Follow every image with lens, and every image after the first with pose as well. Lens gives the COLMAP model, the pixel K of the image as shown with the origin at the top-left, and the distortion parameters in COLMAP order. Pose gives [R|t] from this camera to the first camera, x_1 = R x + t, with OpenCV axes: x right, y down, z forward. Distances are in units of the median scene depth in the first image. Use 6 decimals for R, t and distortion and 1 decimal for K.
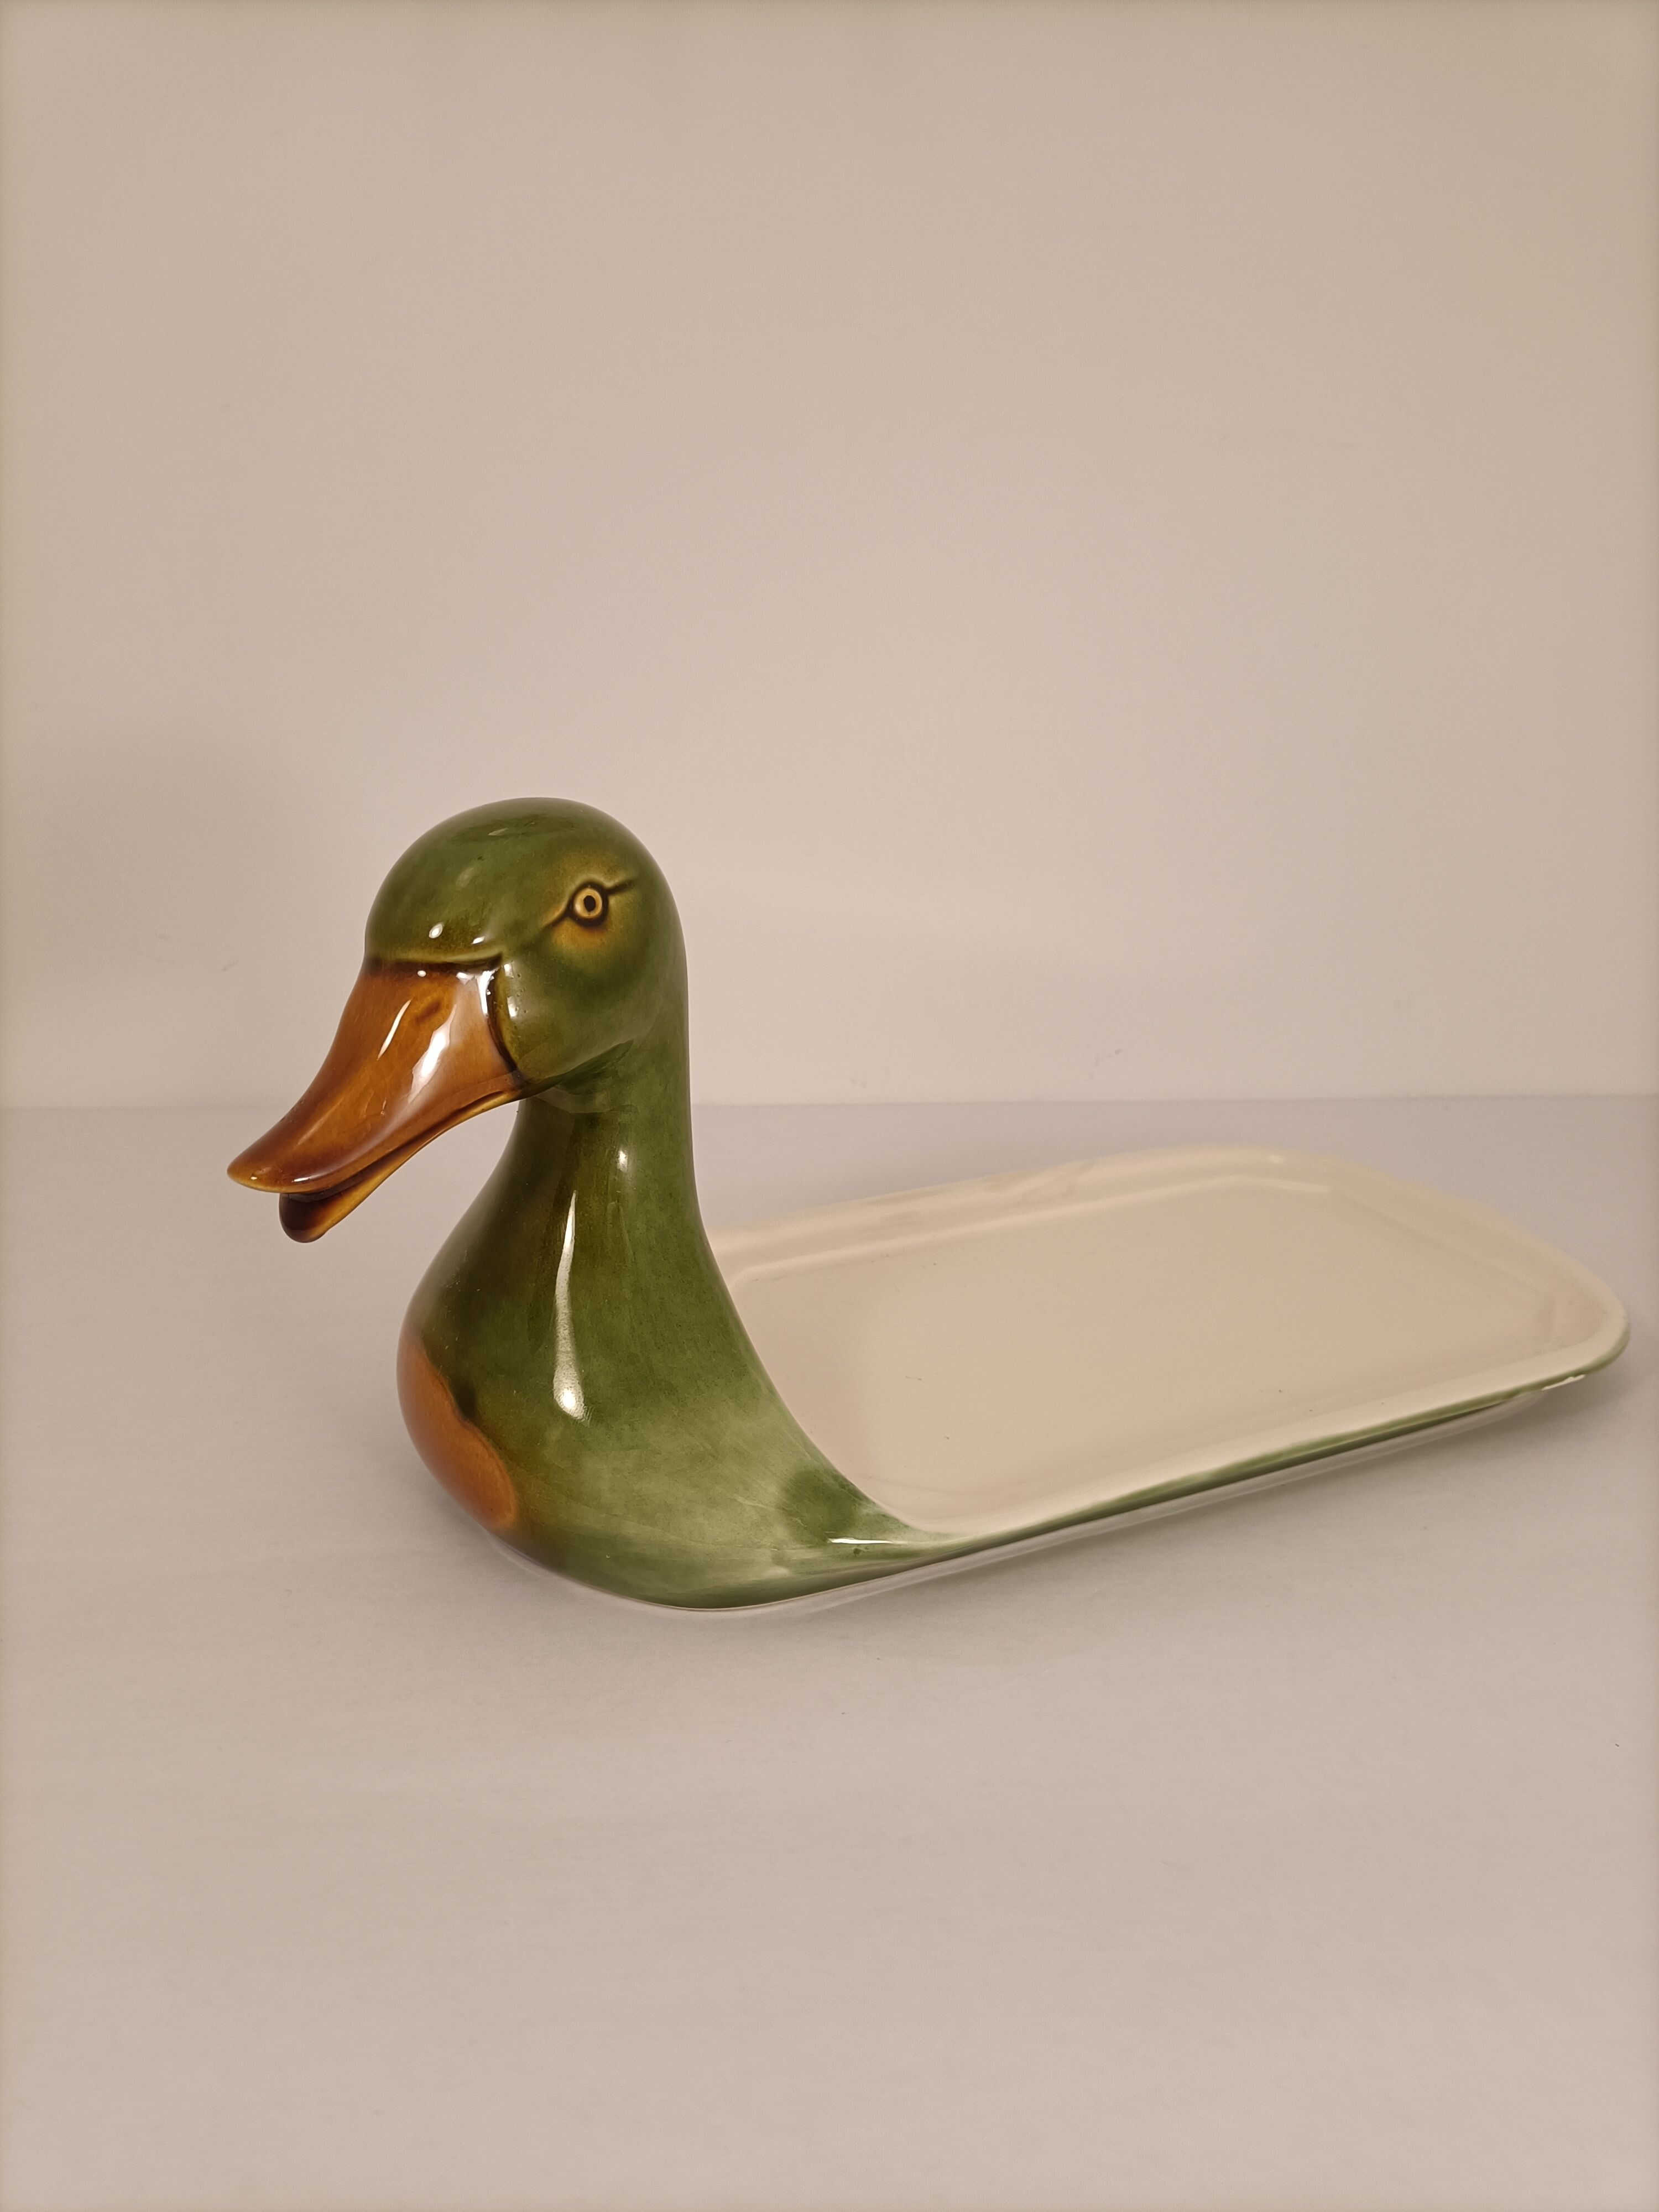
lens RADIAL K [[1745.7, 0, 829.5], [0, 1745.7, 1106.0], [0, 0, 1]] dist [0.123844, -0.383317]
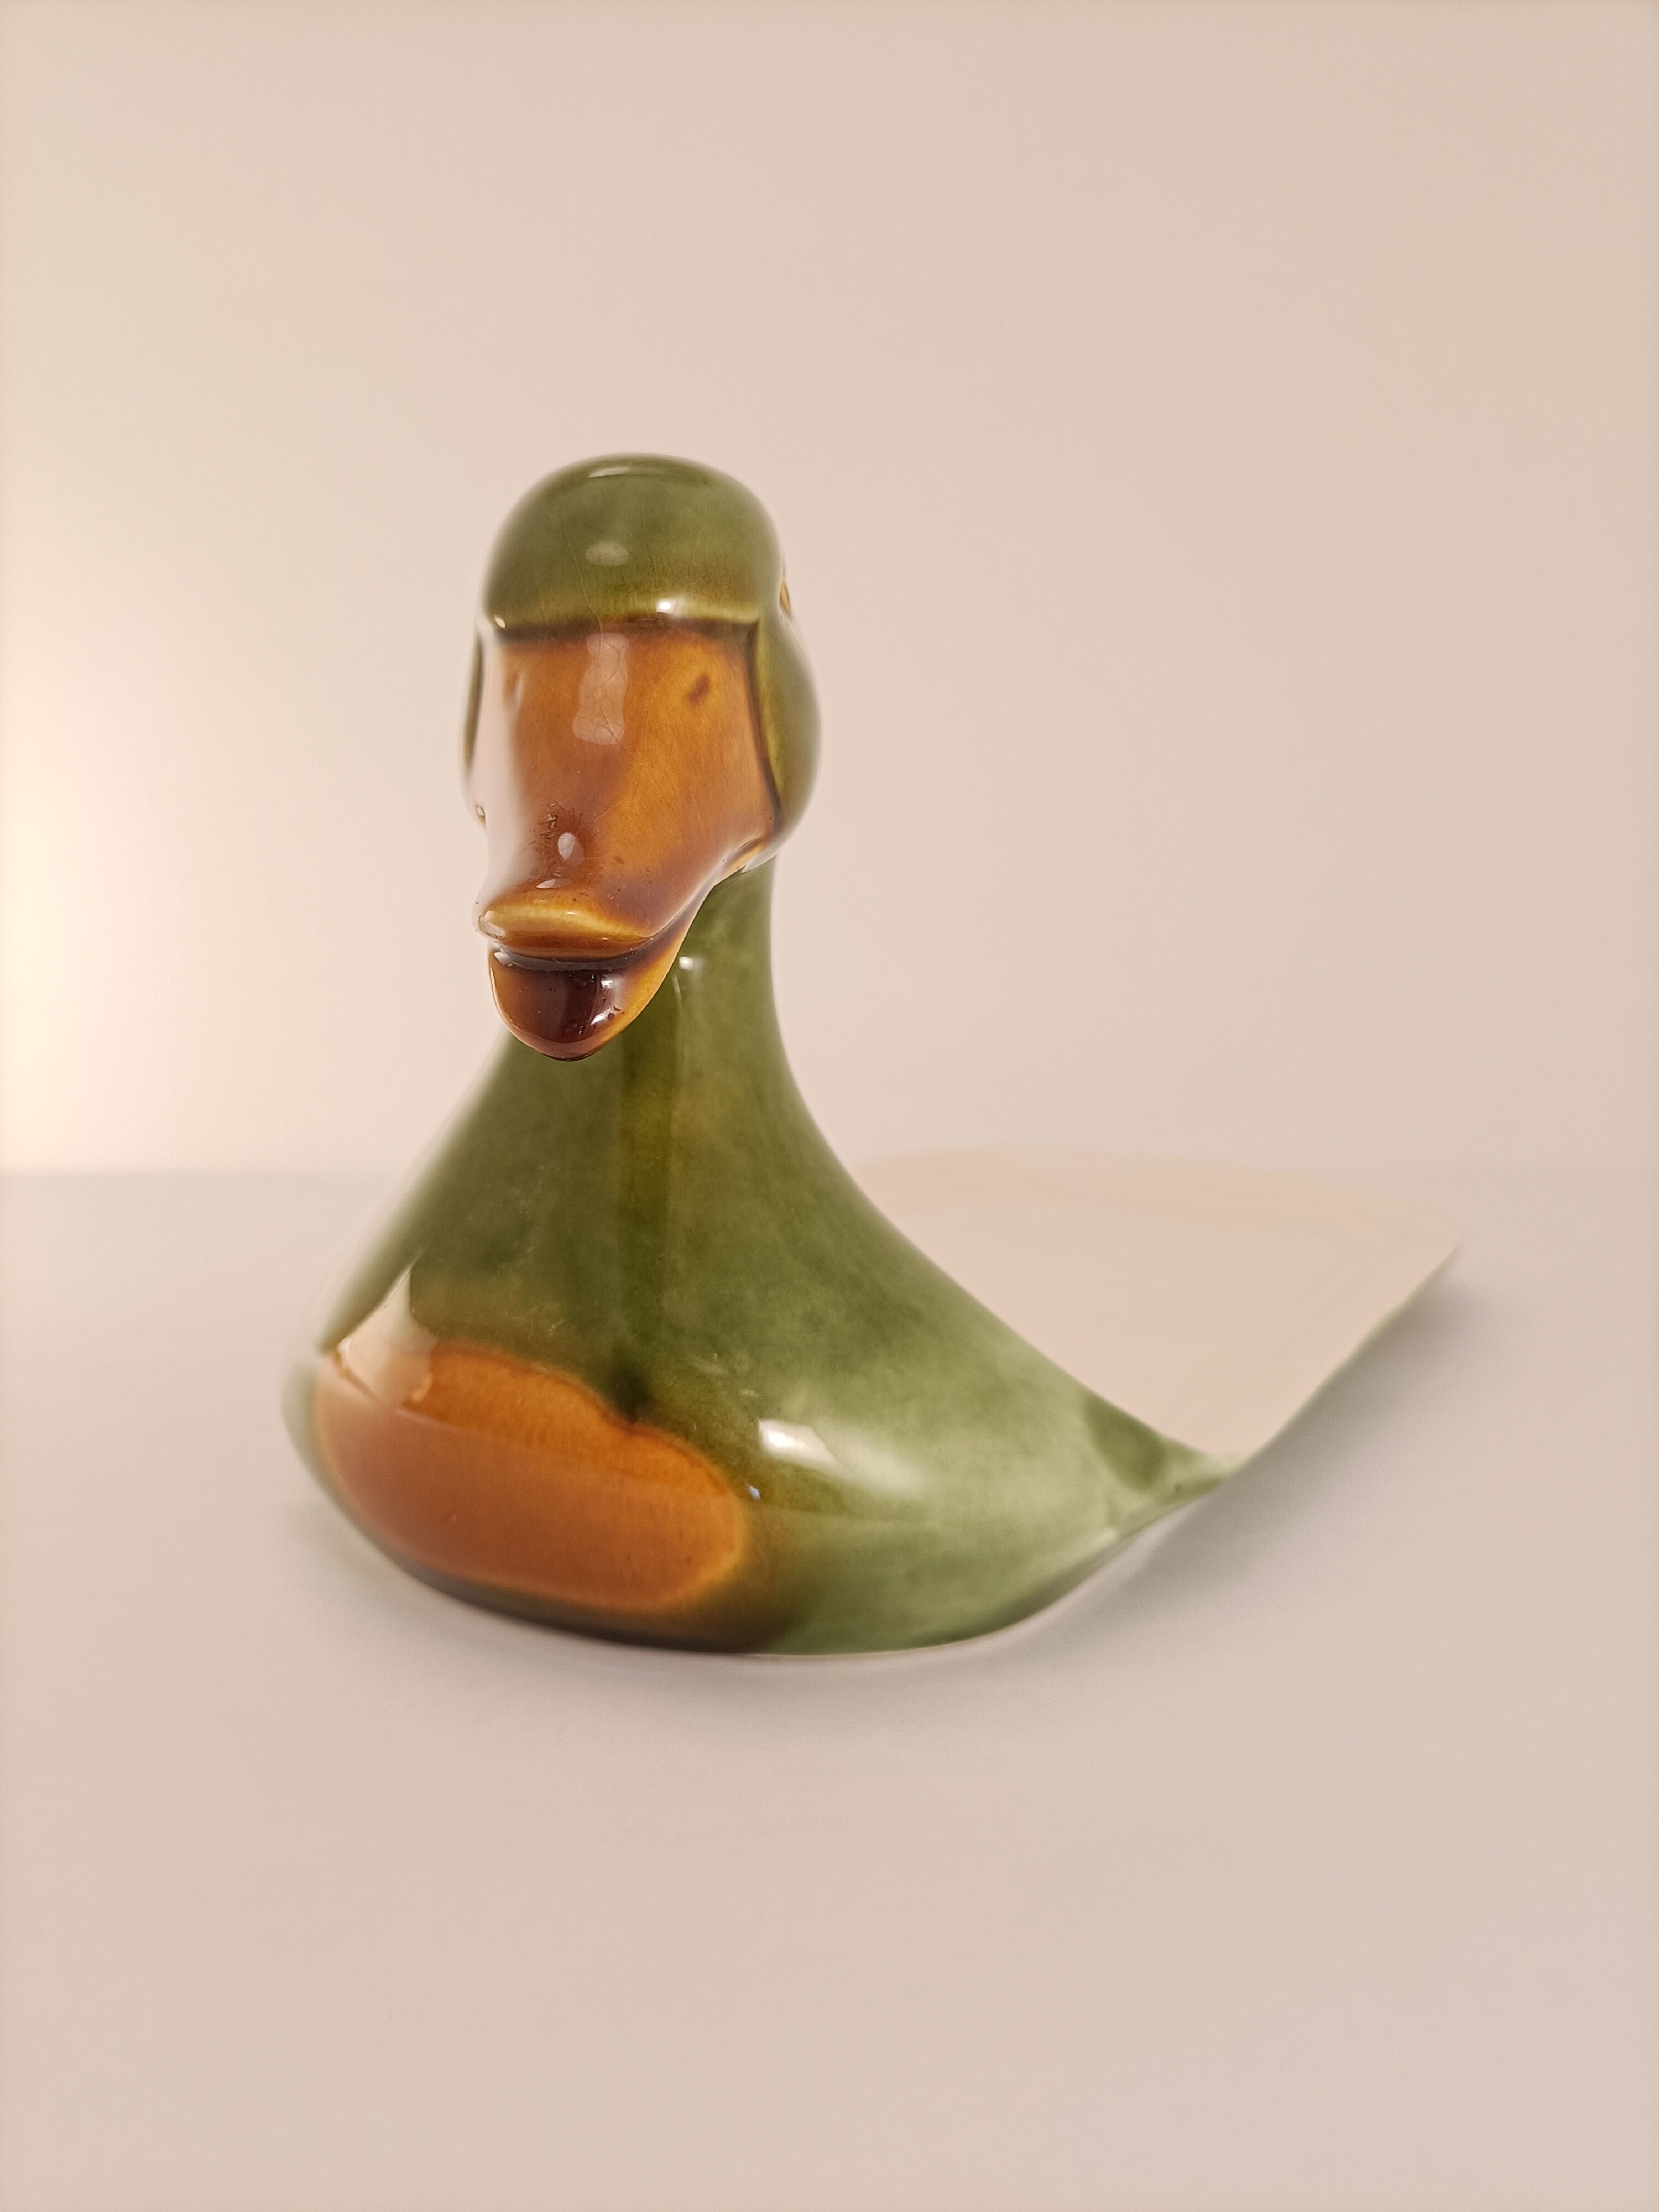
lens RADIAL K [[1745.7, 0, 829.5], [0, 1745.7, 1106.0], [0, 0, 1]] dist [0.123844, -0.383317]
pose [[0.827360, -0.076836, 0.556391, -0.500110], [0.173312, 0.977185, -0.122771, 0.161574], [-0.534264, 0.198005, 0.821801, 0.439788]]
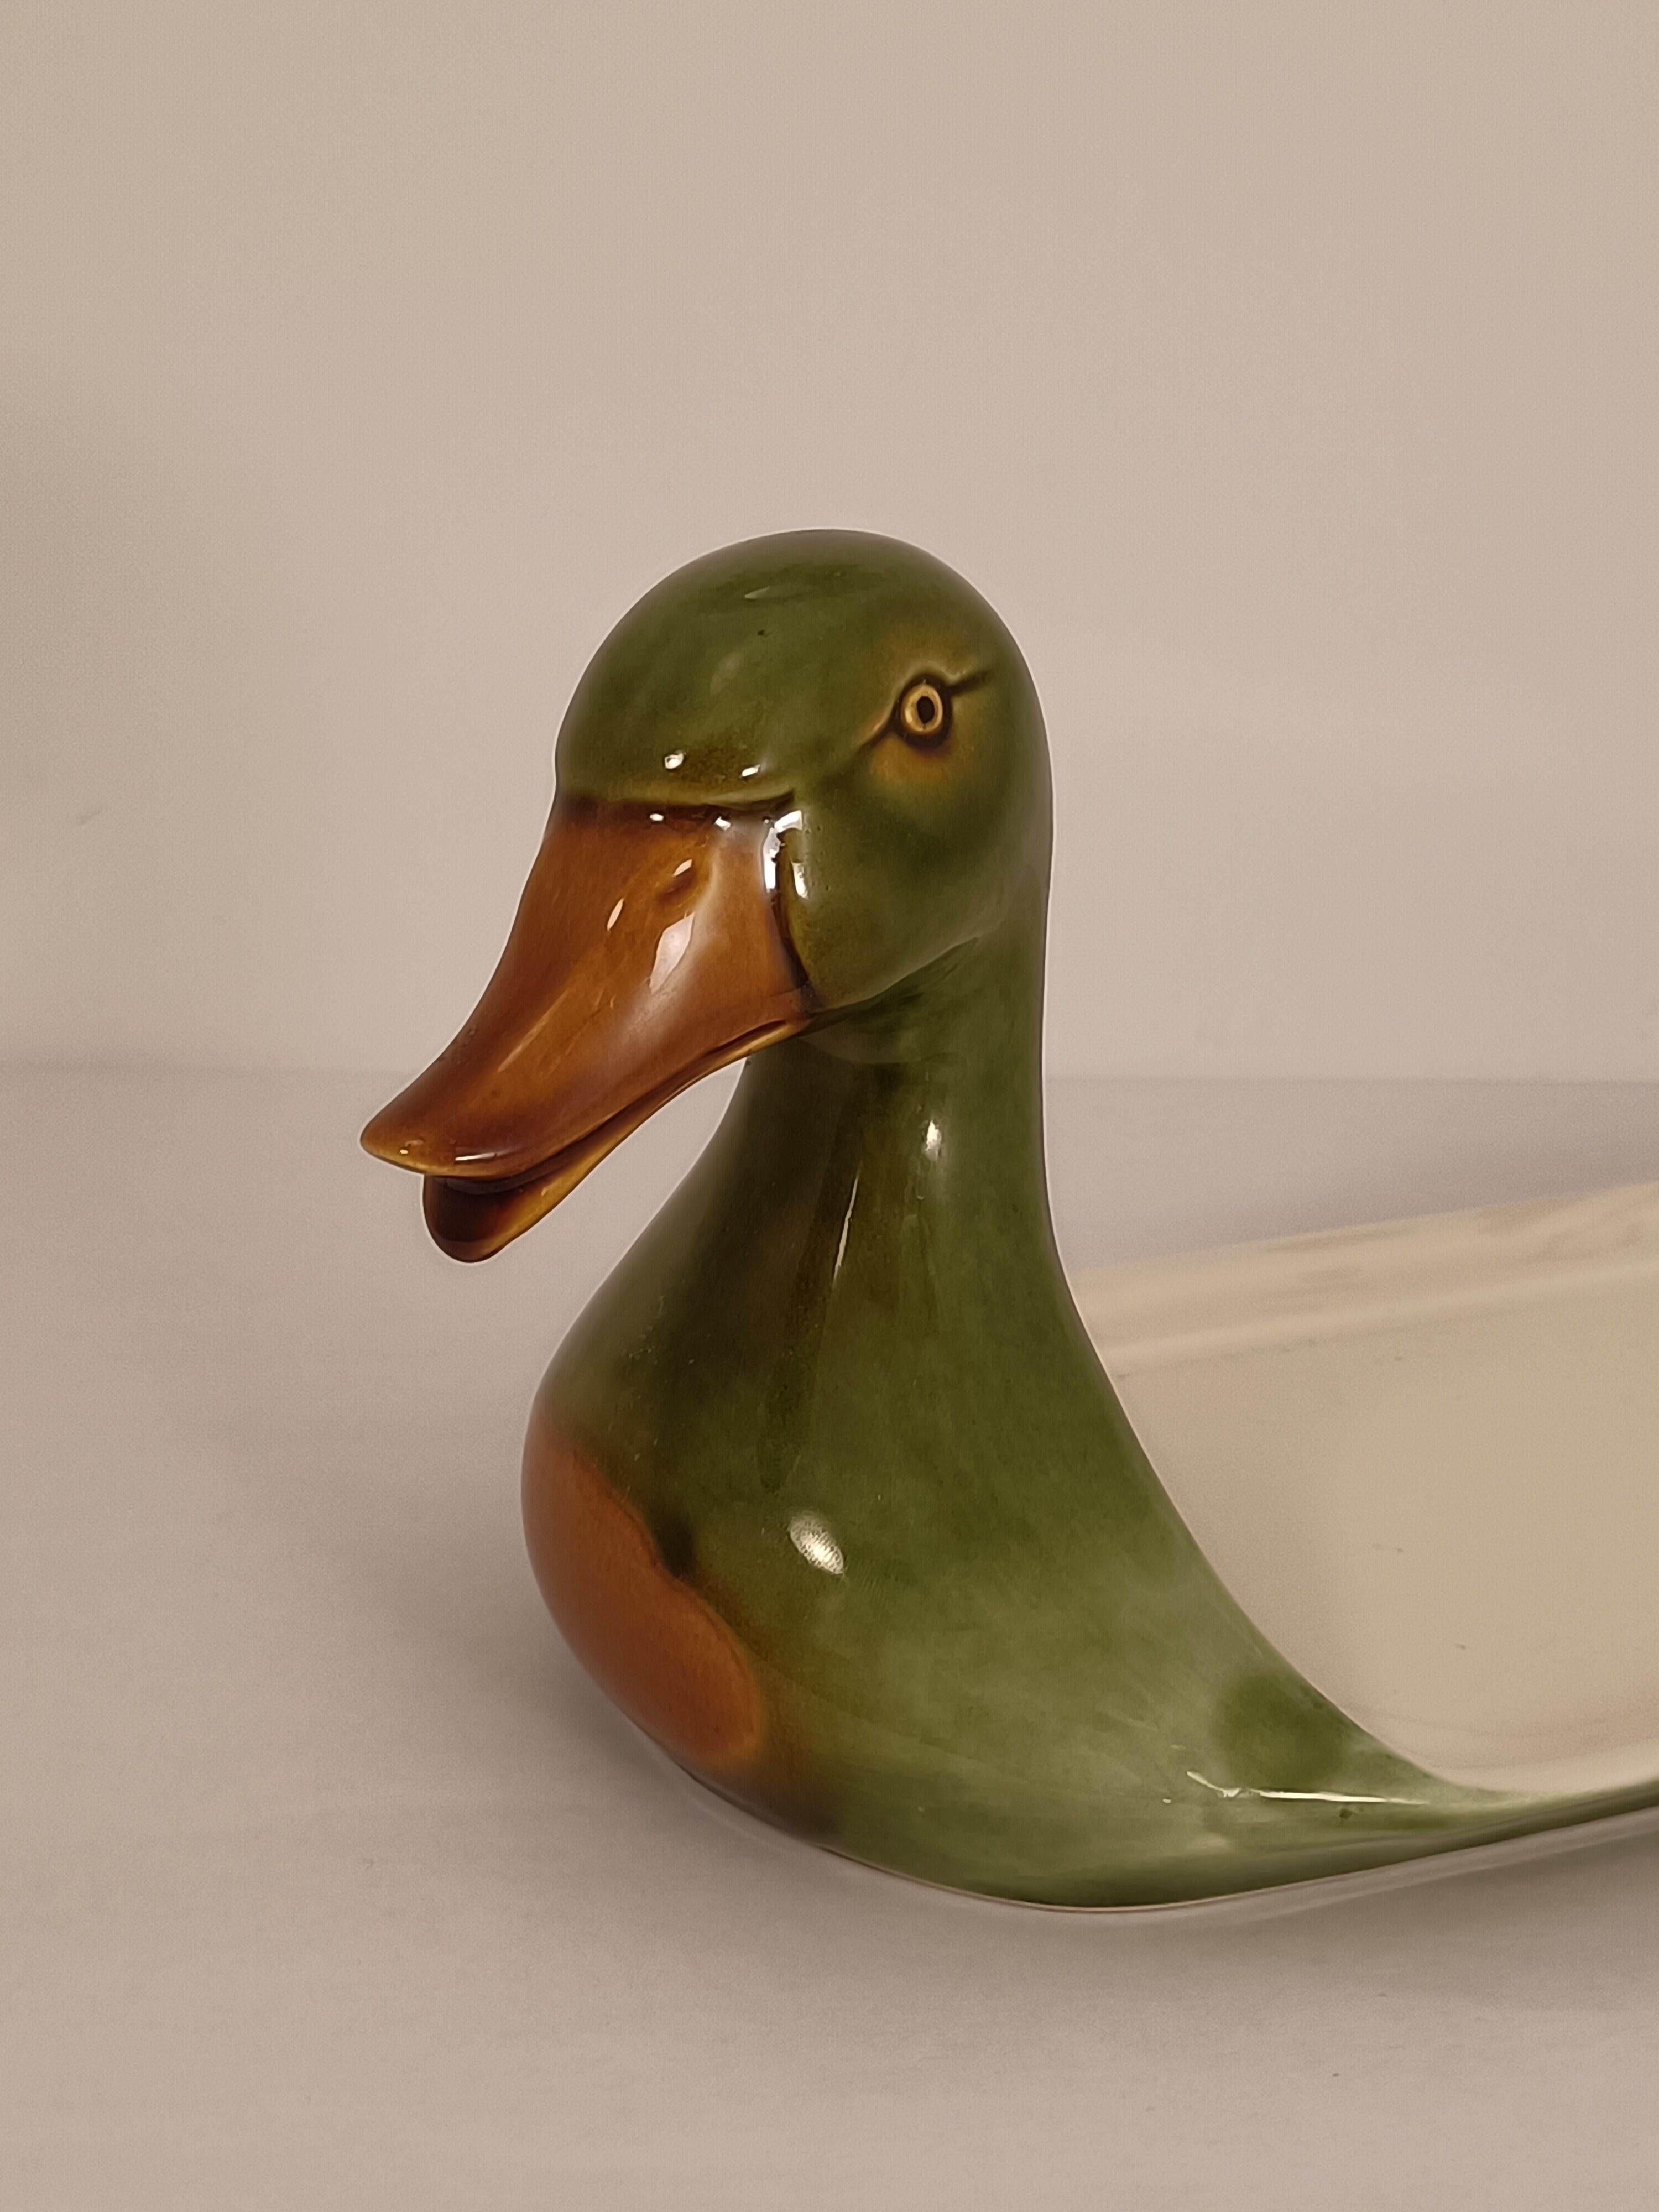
lens RADIAL K [[3488.8, 0, 798.5], [0, 3488.8, 1116.3], [0, 0, 1]] dist [0.081521, 0.072918]
pose [[0.998959, 0.016567, -0.042493, -0.121151], [-0.016576, 0.999863, 0.000160, 0.022508], [0.042490, 0.000545, 0.999097, -0.183129]]
